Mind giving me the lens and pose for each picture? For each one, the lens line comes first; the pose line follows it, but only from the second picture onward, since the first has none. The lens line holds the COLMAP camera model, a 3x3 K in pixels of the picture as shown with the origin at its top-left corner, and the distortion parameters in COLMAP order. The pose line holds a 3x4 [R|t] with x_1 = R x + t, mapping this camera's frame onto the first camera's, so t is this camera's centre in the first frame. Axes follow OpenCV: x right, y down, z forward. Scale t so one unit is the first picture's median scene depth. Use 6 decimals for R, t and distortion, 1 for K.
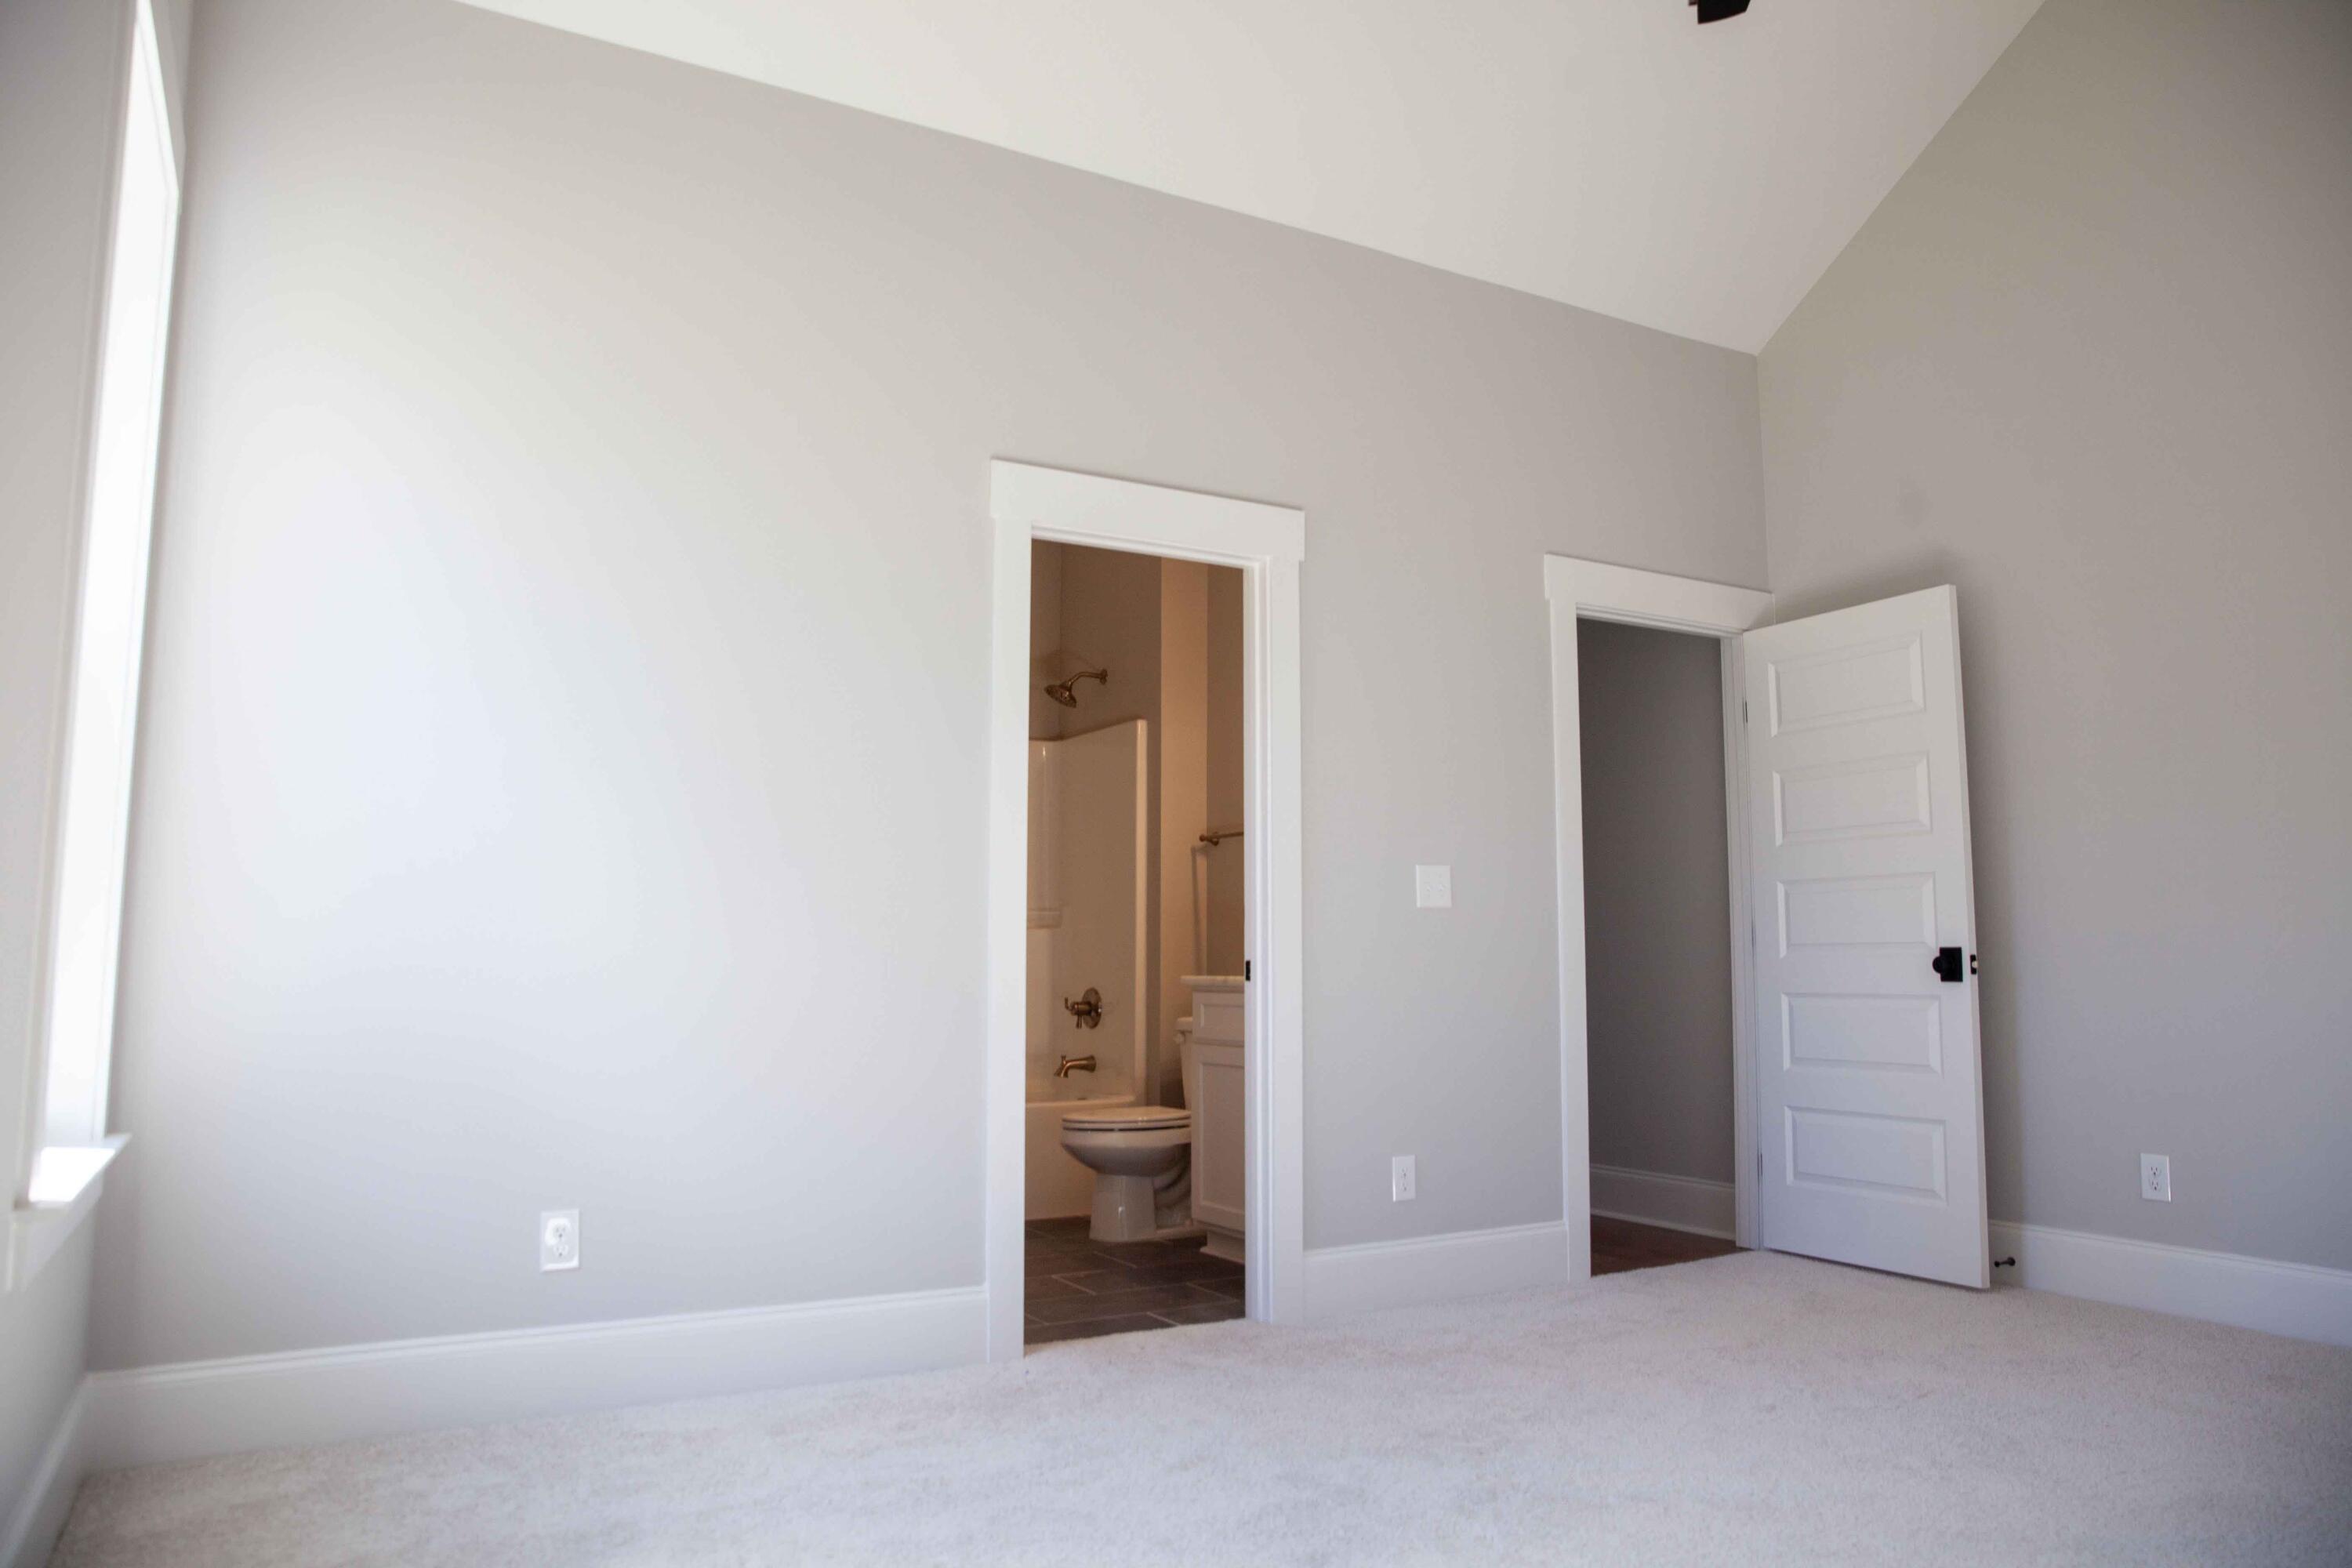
lens RADIAL K [[1622.4, 0, 1175.2], [0, 1622.4, 784.3], [0, 0, 1]] dist [-0.072983, 0.023143]
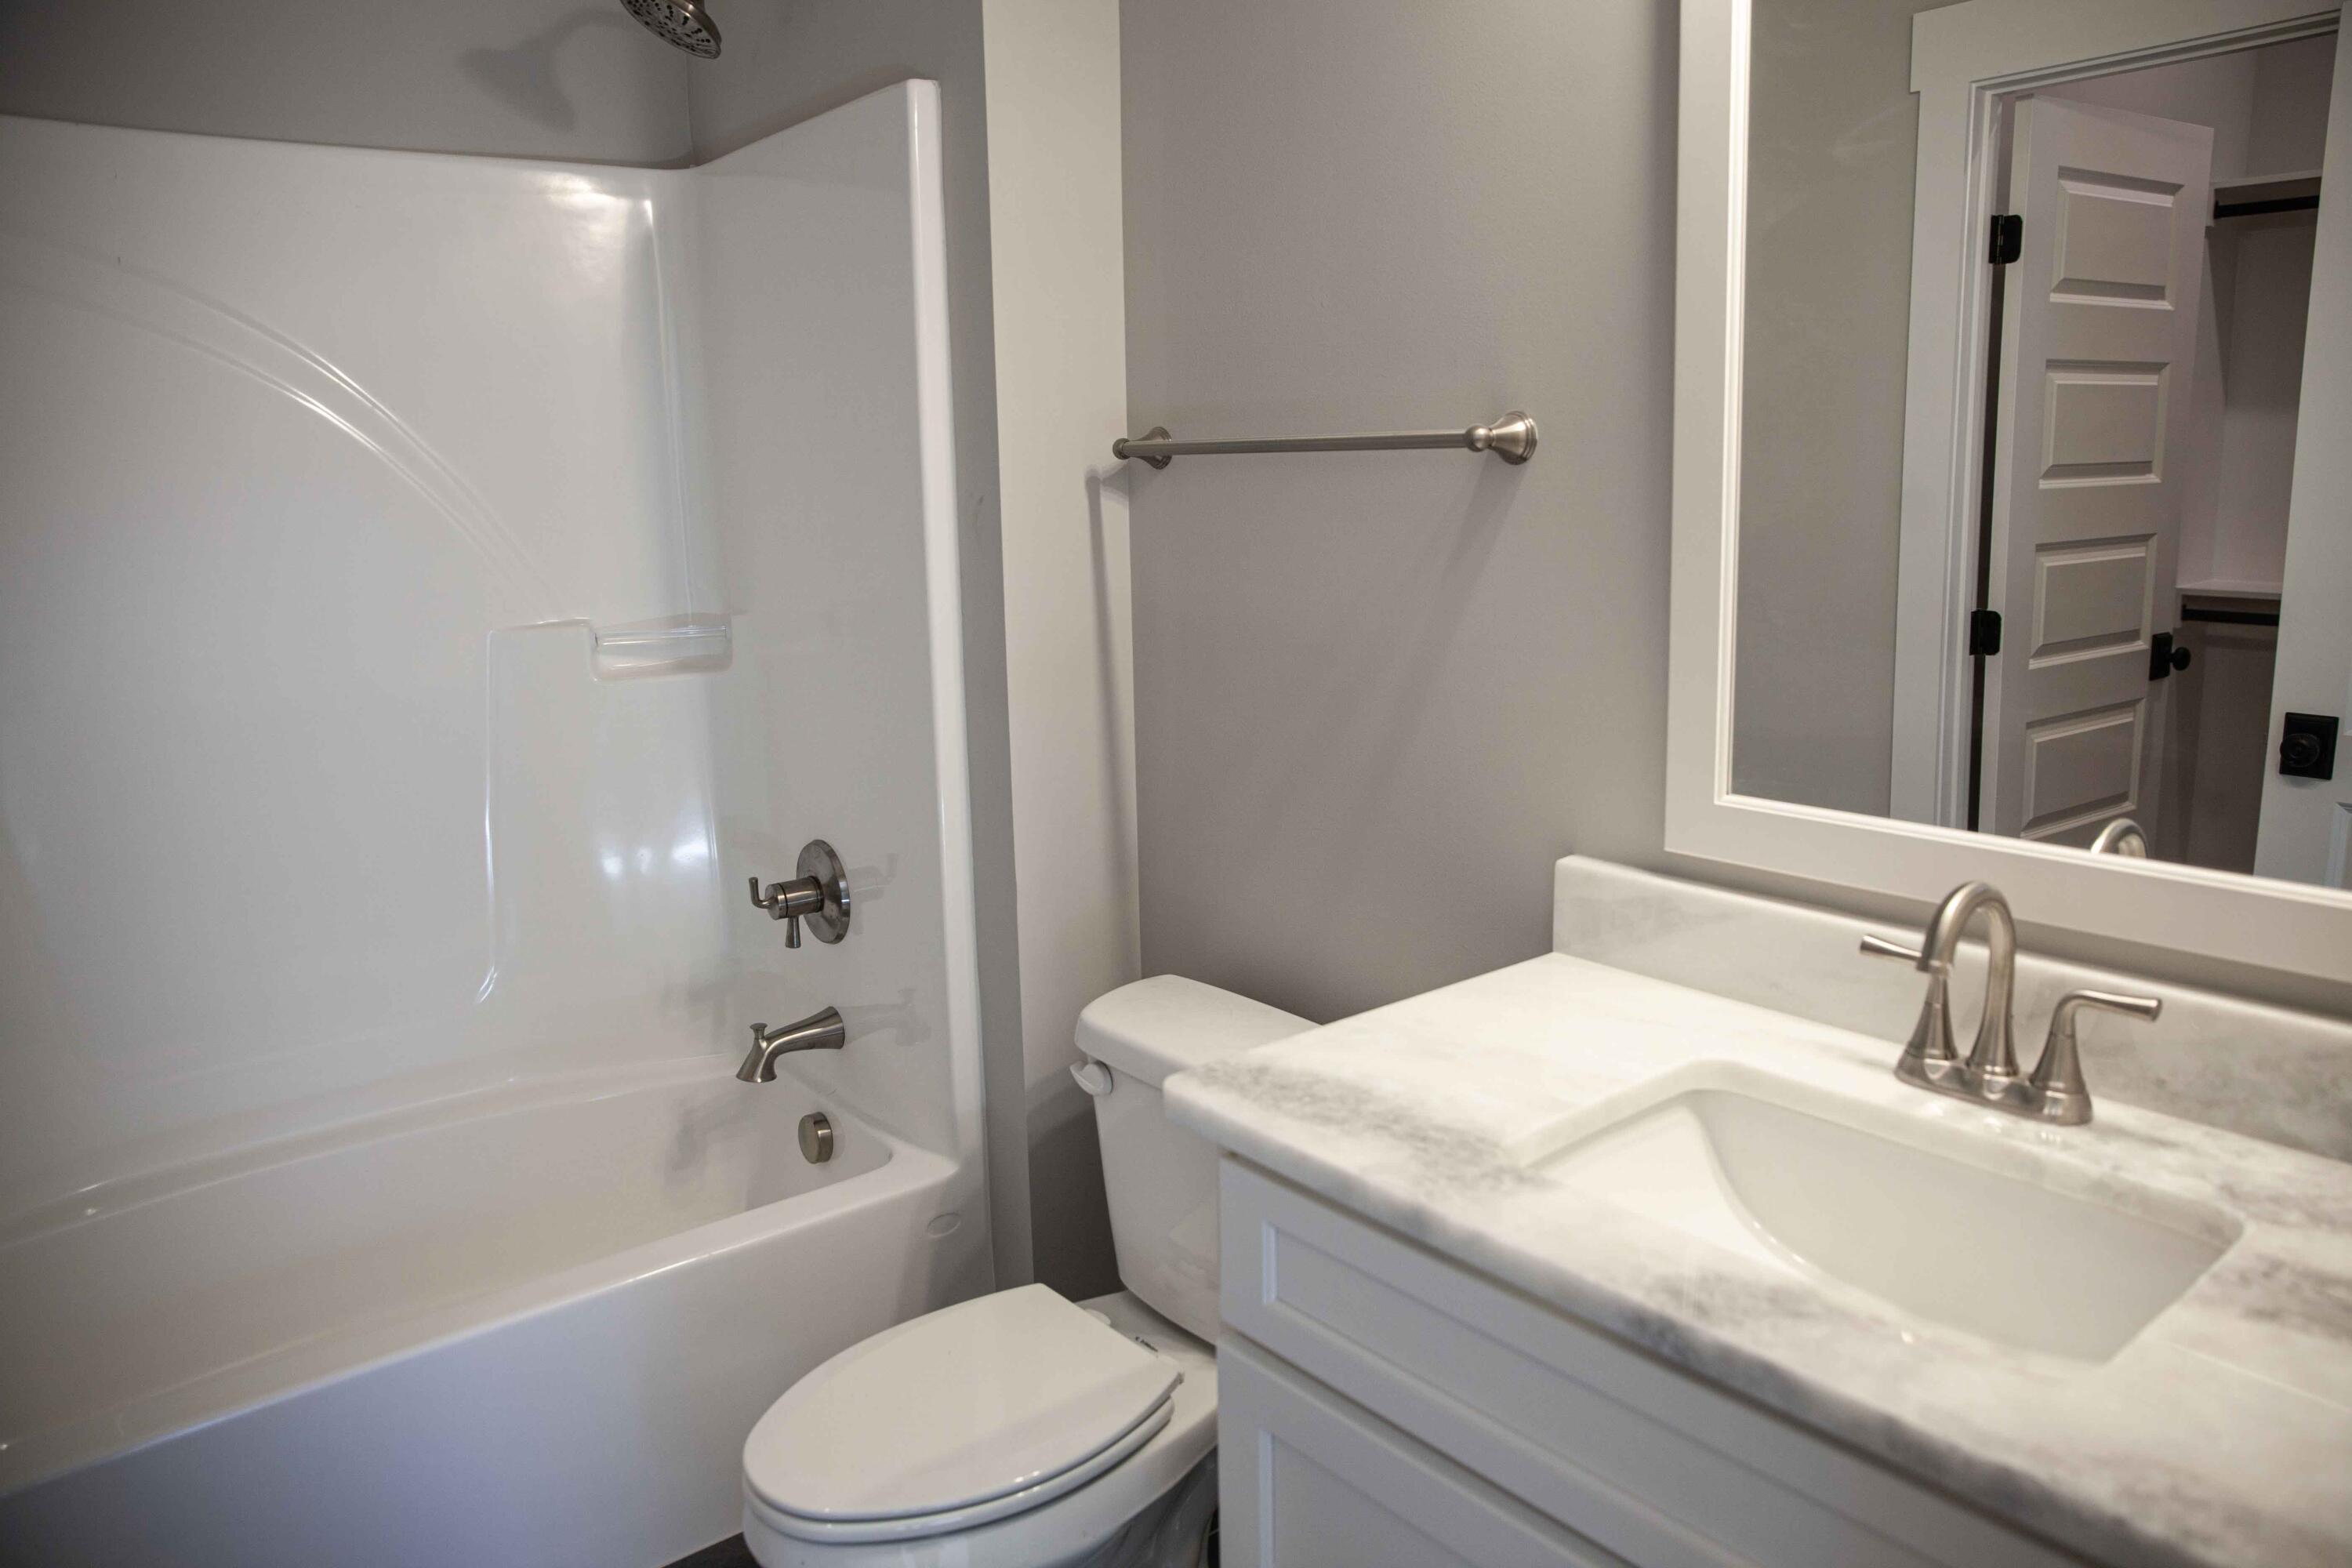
lens RADIAL K [[1622.4, 0, 1179.8], [0, 1622.4, 773.0], [0, 0, 1]] dist [-0.072983, 0.023143]
pose [[0.988210, -0.049626, 0.144840, -0.022369], [0.006118, 0.958056, 0.286516, 0.001839], [-0.152983, -0.282252, 0.947064, 0.635590]]
